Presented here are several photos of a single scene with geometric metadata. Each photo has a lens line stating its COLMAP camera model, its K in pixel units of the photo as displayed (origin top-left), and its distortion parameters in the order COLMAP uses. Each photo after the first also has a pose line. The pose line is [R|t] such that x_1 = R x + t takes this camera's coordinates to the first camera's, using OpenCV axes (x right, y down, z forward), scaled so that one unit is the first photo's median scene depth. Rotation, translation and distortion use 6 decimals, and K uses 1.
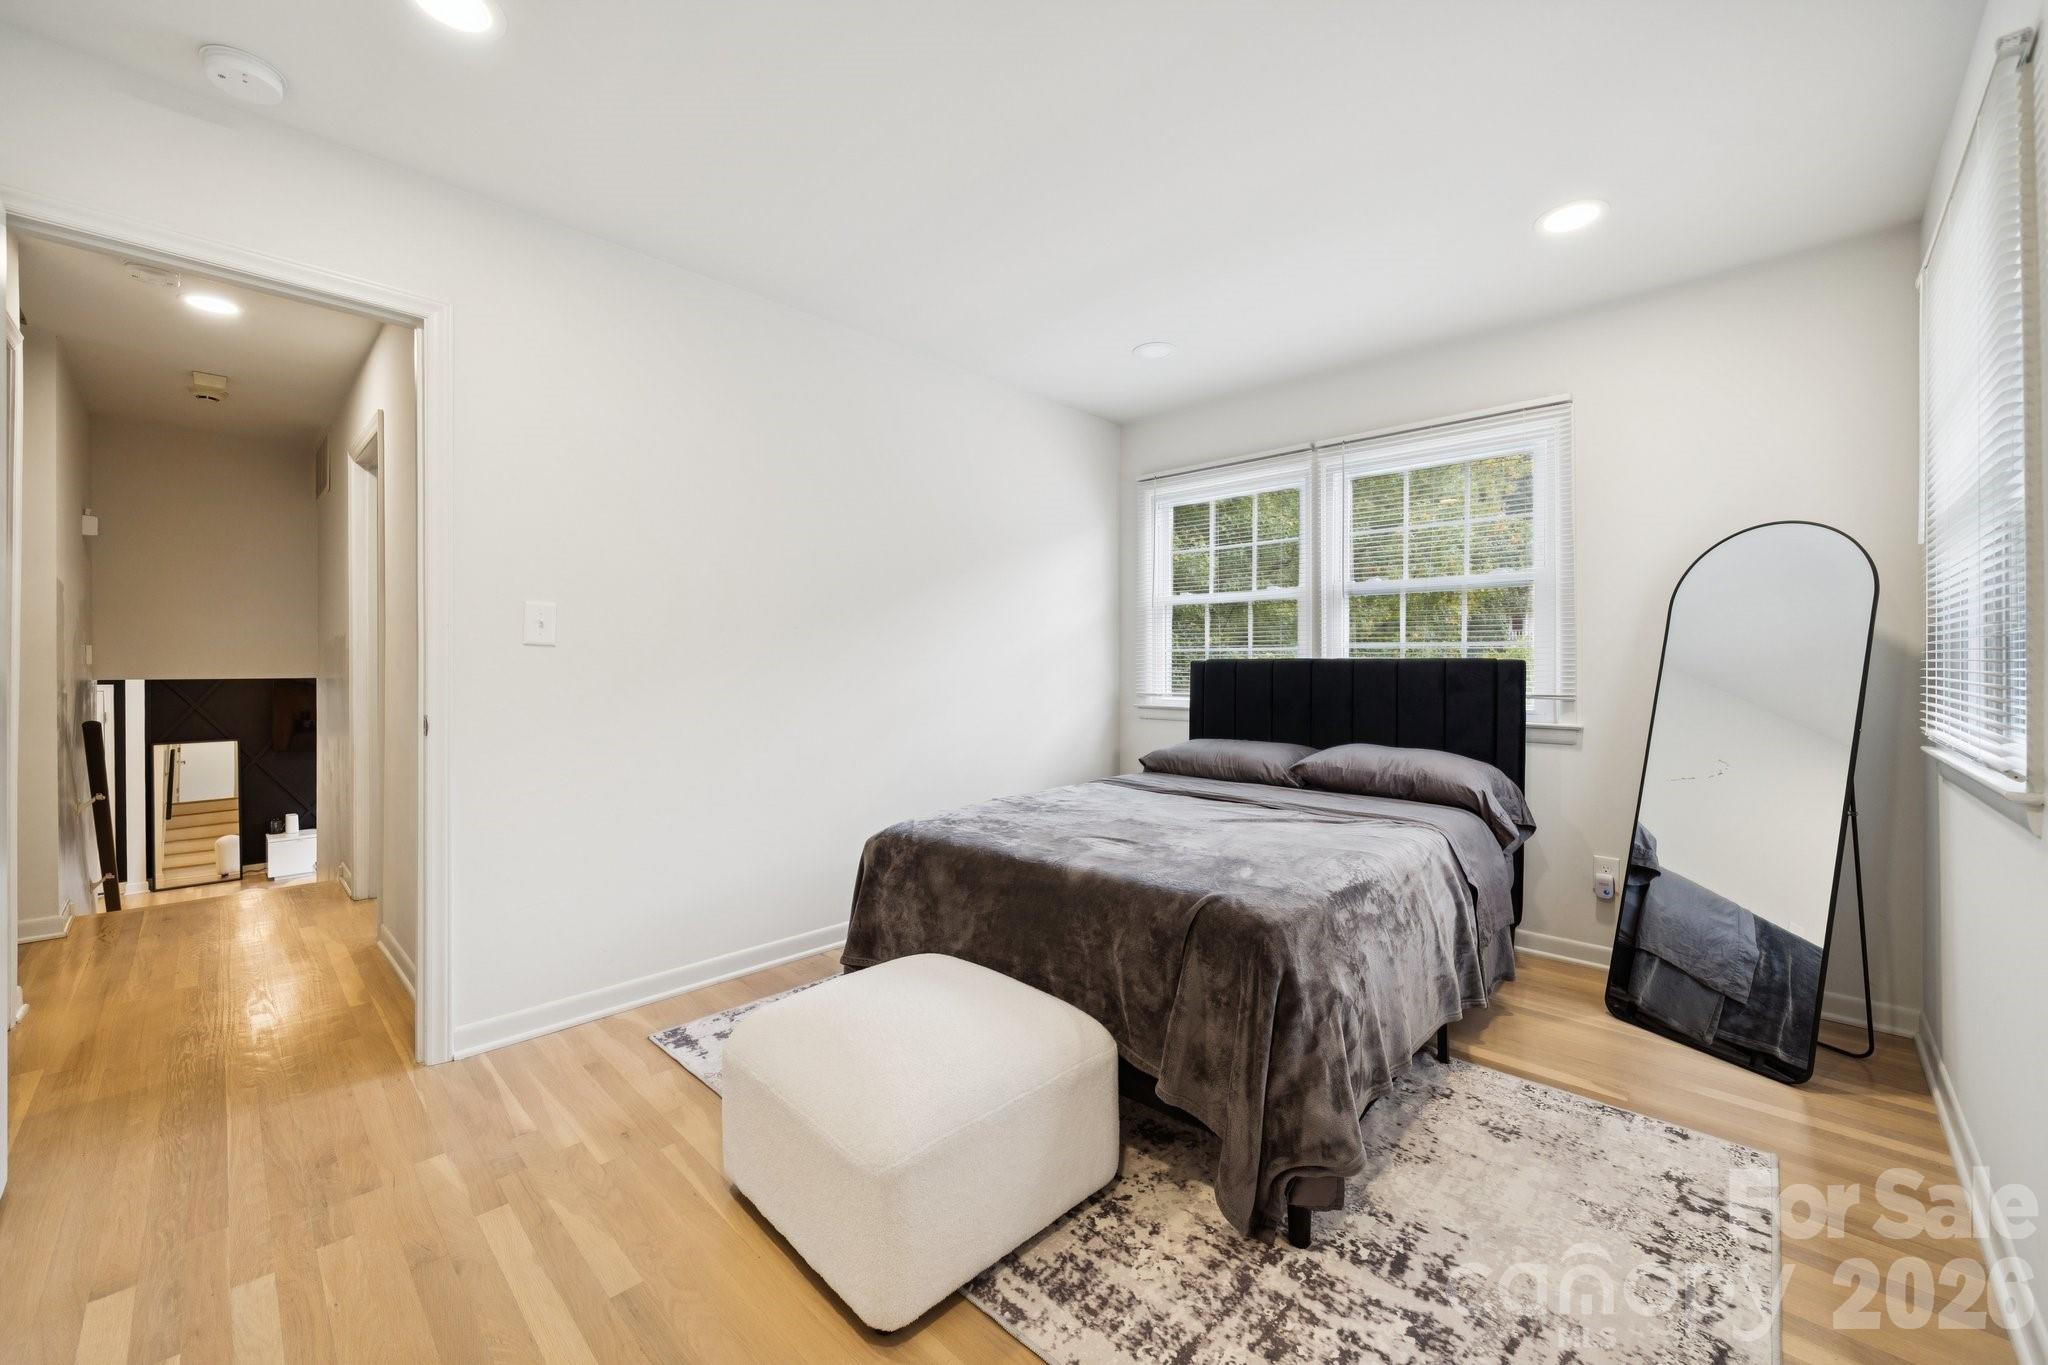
lens RADIAL K [[786.3, 0, 1024.0], [0, 786.3, 682.5], [0, 0, 1]] dist [0.000813, 0.000250]
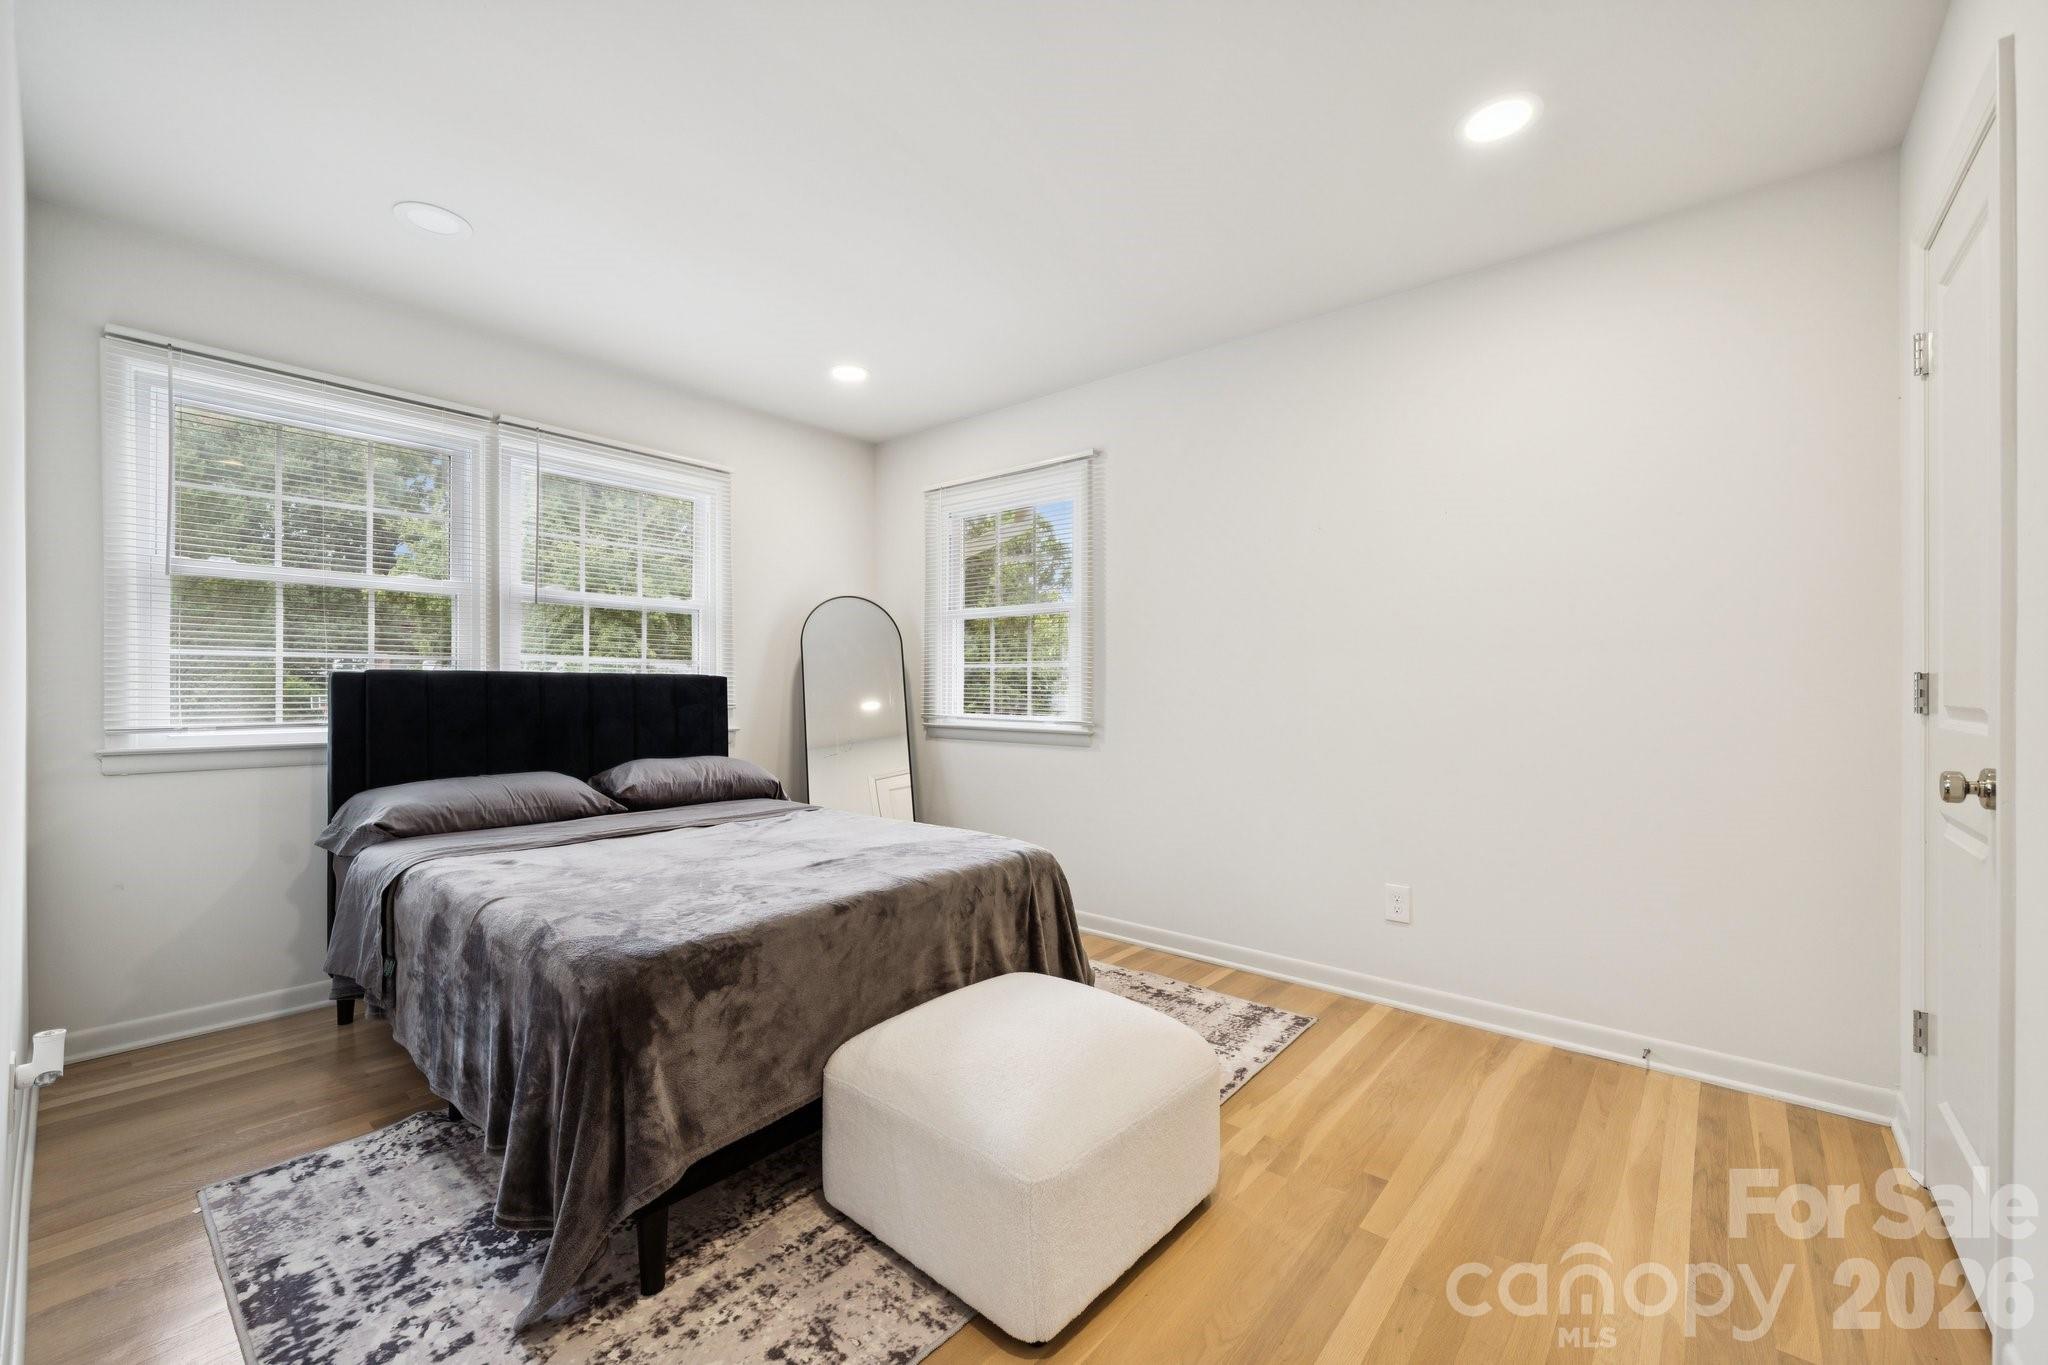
lens RADIAL K [[817.8, 0, 1048.0], [0, 817.8, 679.5], [0, 0, 1]] dist [-0.002188, -0.000211]
pose [[-0.076020, 0.005048, 0.997094, -0.536474], [0.015392, 0.999874, -0.003889, -0.009456], [-0.996987, 0.015052, -0.076088, 0.479197]]
